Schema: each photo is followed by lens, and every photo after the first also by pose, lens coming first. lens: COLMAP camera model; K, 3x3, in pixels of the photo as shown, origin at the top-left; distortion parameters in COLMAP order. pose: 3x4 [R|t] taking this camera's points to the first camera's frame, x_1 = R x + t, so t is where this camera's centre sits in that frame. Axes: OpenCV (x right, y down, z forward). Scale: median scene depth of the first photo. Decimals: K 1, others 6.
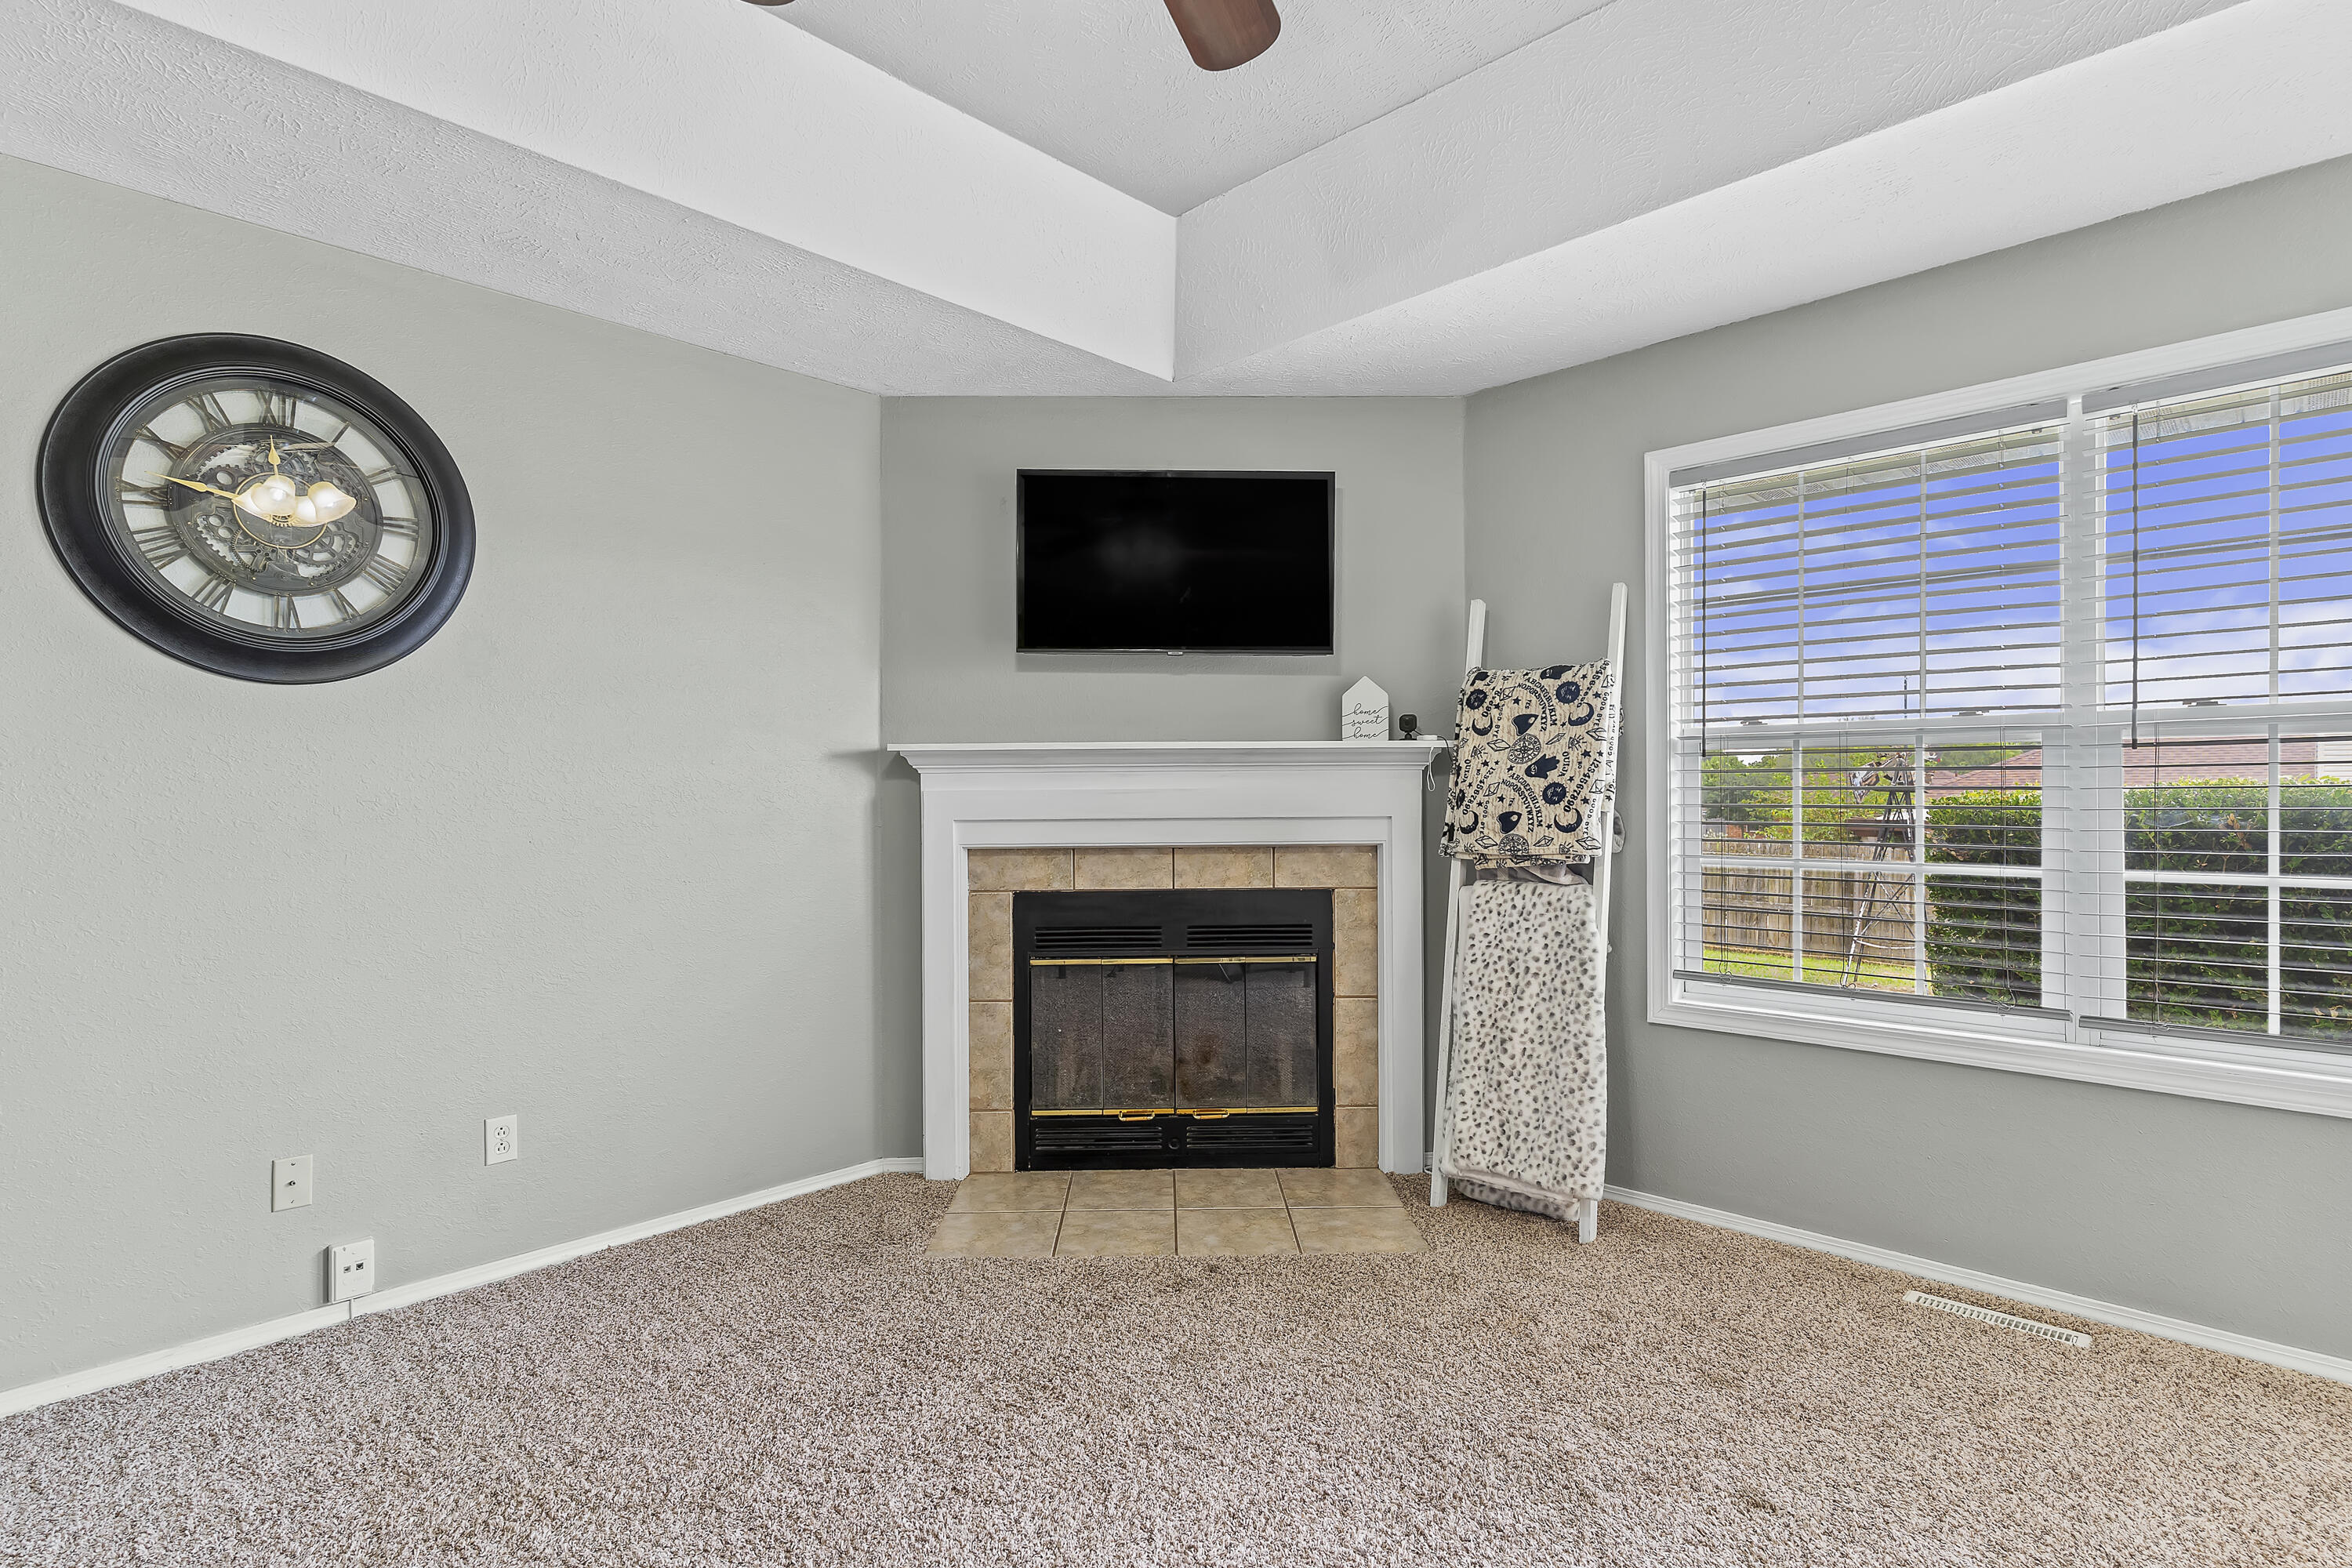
lens RADIAL K [[1147.9, 0, 1184.7], [0, 1147.9, 791.3], [0, 0, 1]] dist [-0.000385, -0.000111]
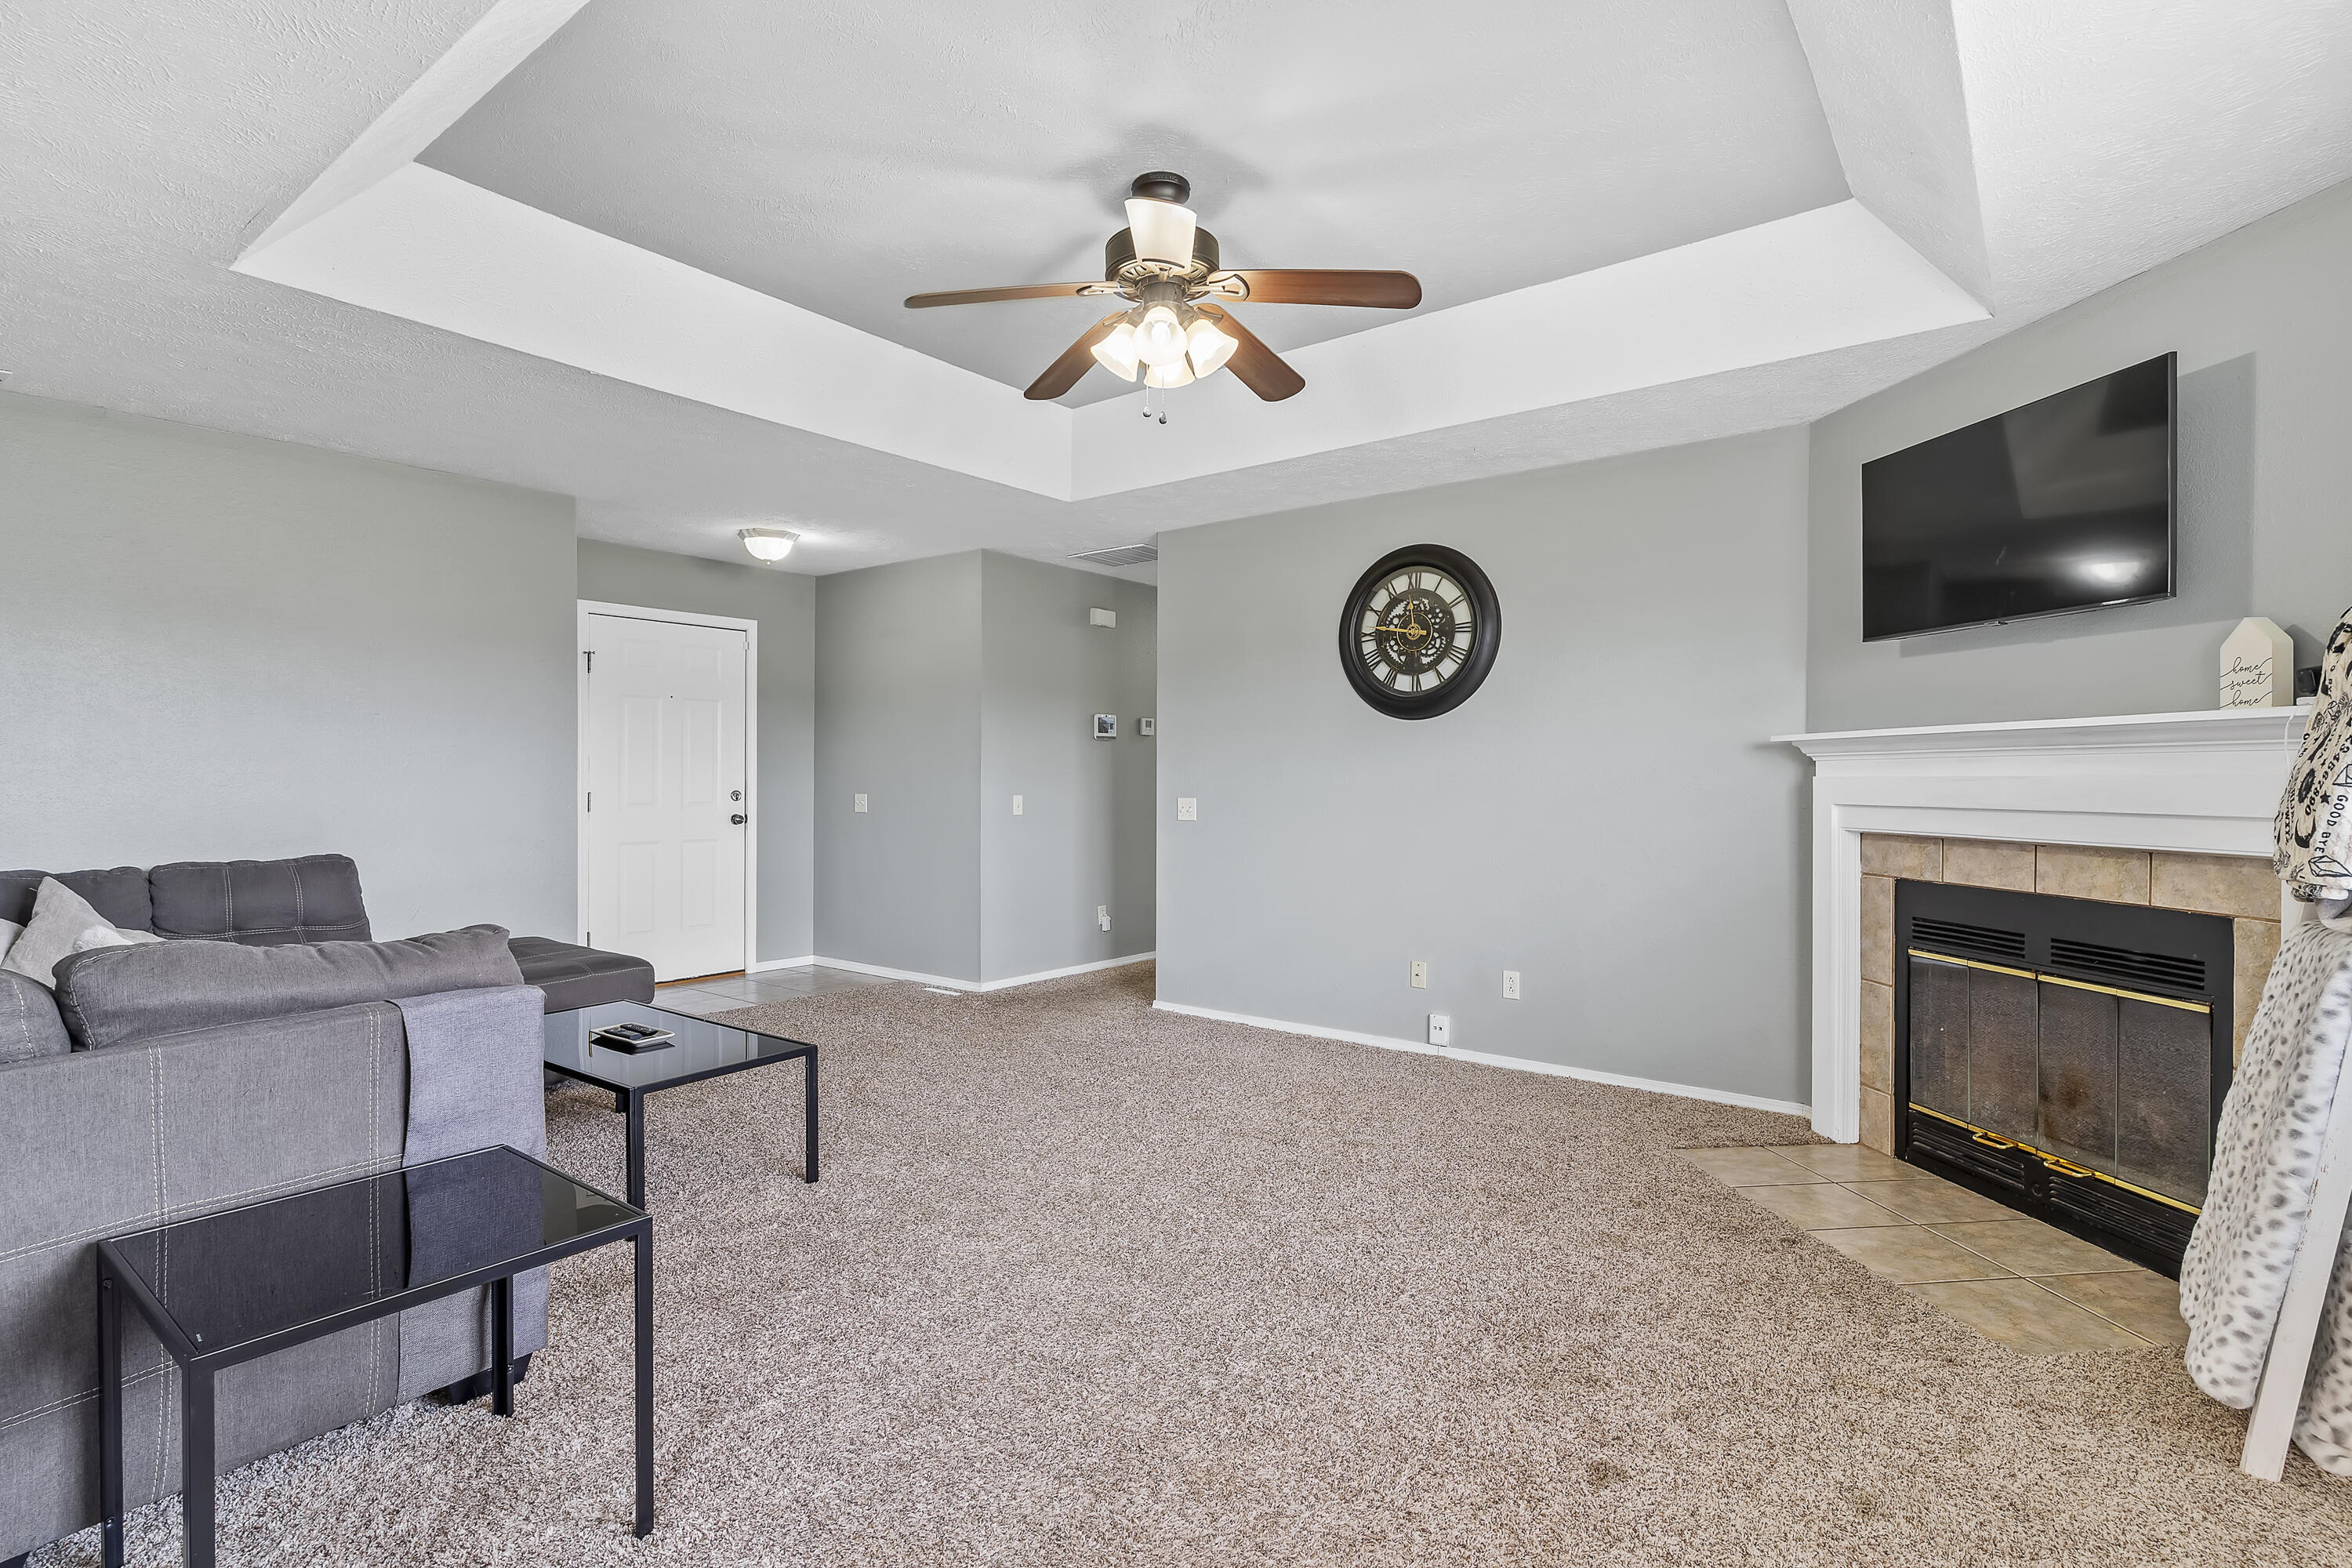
lens RADIAL K [[1147.9, 0, 1182.2], [0, 1147.9, 784.2], [0, 0, 1]] dist [-0.000385, -0.000111]
pose [[0.103289, 0.012226, -0.994576, 0.784401], [-0.005411, 0.999917, 0.011730, -0.002808], [0.994637, 0.004170, 0.103346, 0.277755]]
